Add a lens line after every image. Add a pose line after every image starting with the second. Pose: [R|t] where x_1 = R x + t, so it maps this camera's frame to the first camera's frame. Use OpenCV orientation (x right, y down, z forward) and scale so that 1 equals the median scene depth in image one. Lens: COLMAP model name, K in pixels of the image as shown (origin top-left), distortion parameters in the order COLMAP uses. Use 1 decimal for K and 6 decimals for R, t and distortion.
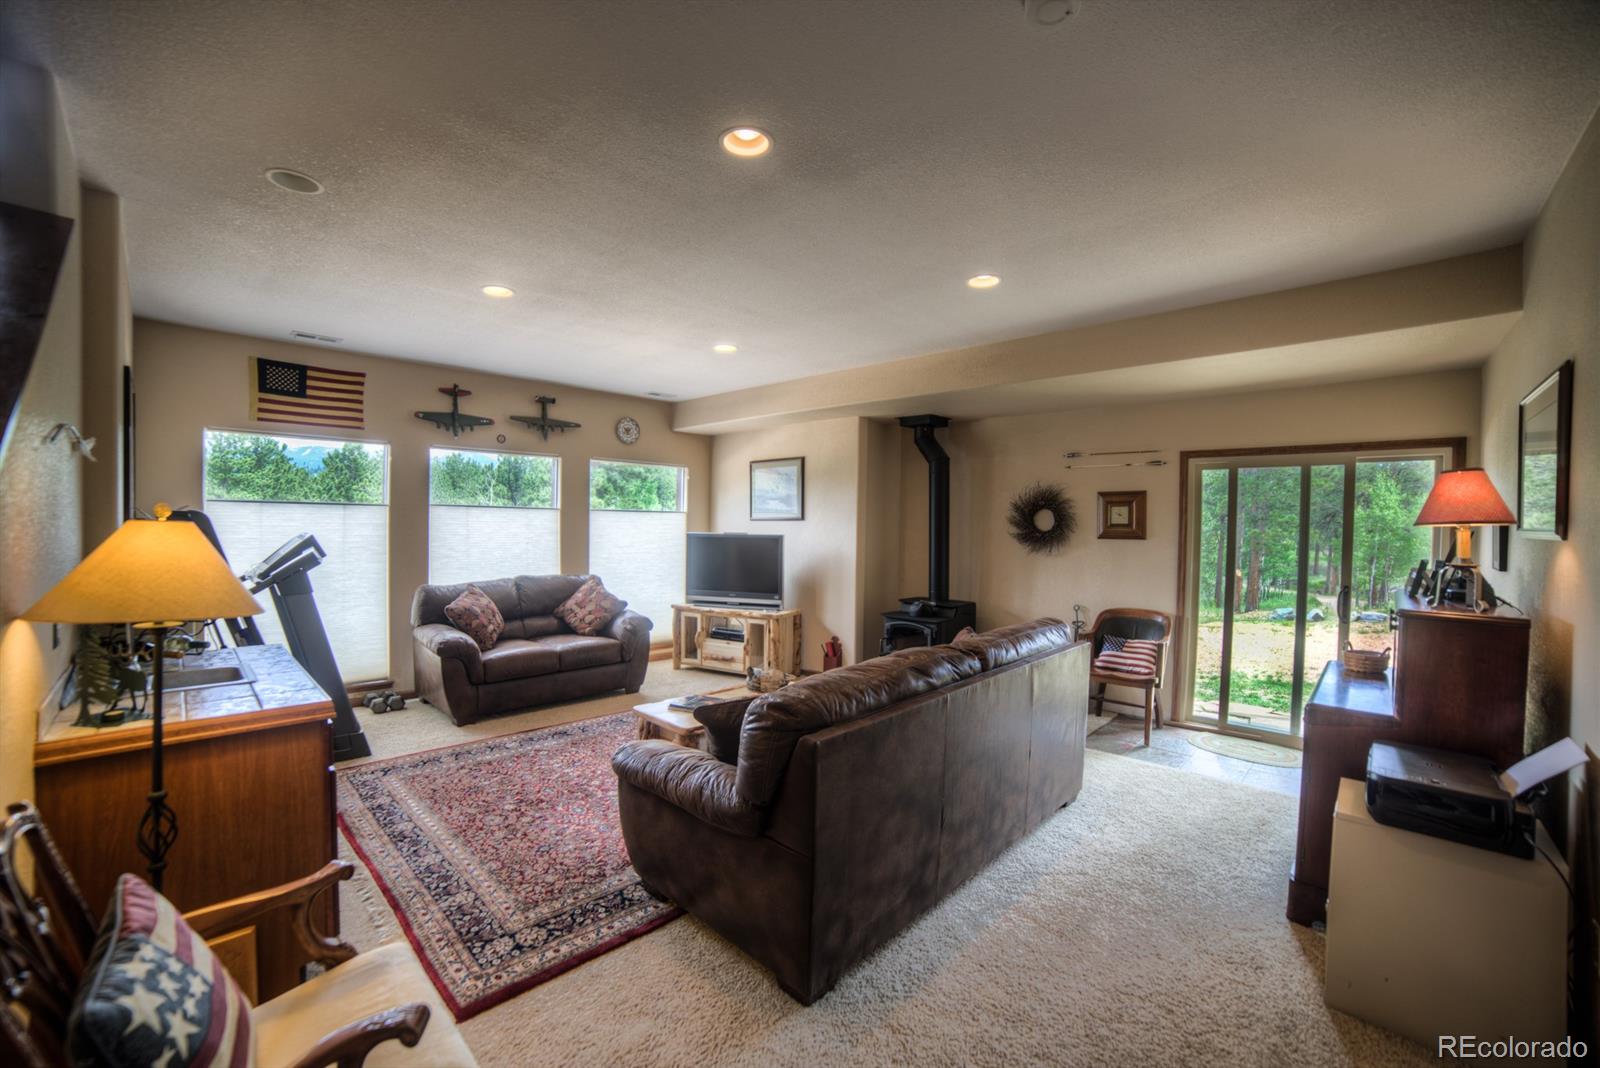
lens RADIAL K [[650.8, 0, 795.2], [0, 650.8, 536.4], [0, 0, 1]] dist [-0.104303, 0.033057]
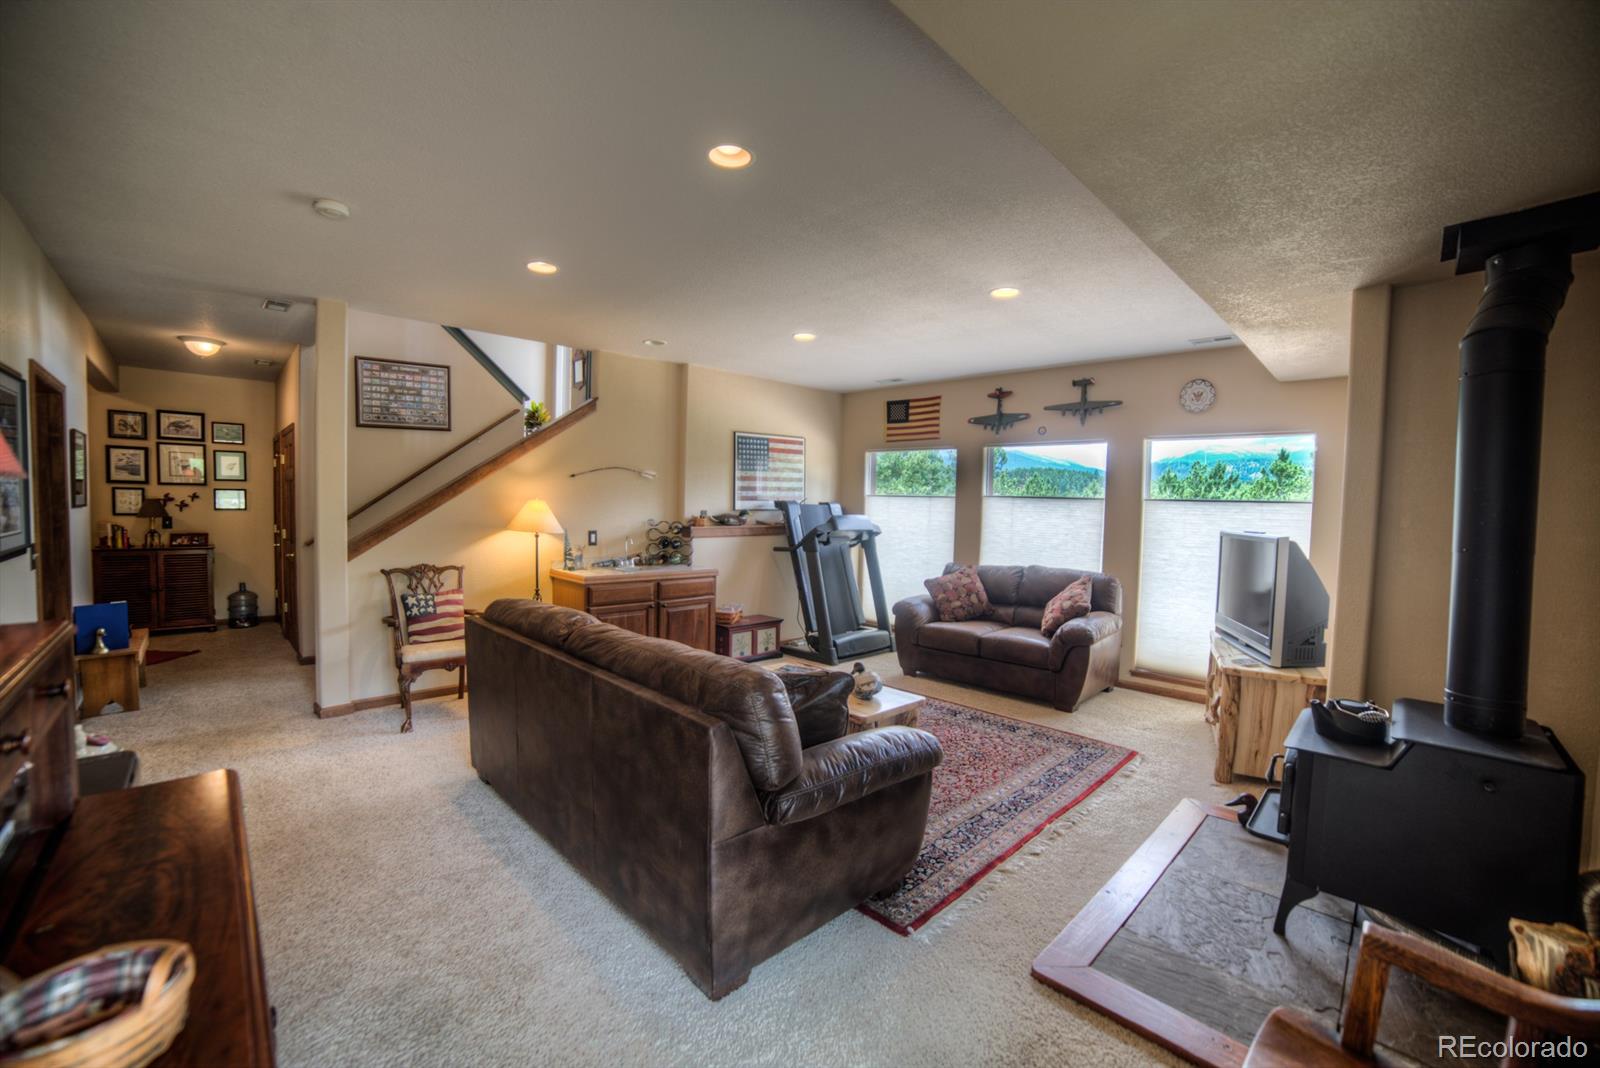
lens RADIAL K [[650.8, 0, 795.2], [0, 650.8, 536.4], [0, 0, 1]] dist [-0.104303, 0.033057]
pose [[-0.027423, 0.036544, -0.998956, 0.597294], [-0.043621, 0.998336, 0.037719, -0.005814], [0.998672, 0.044610, -0.025783, 0.661009]]
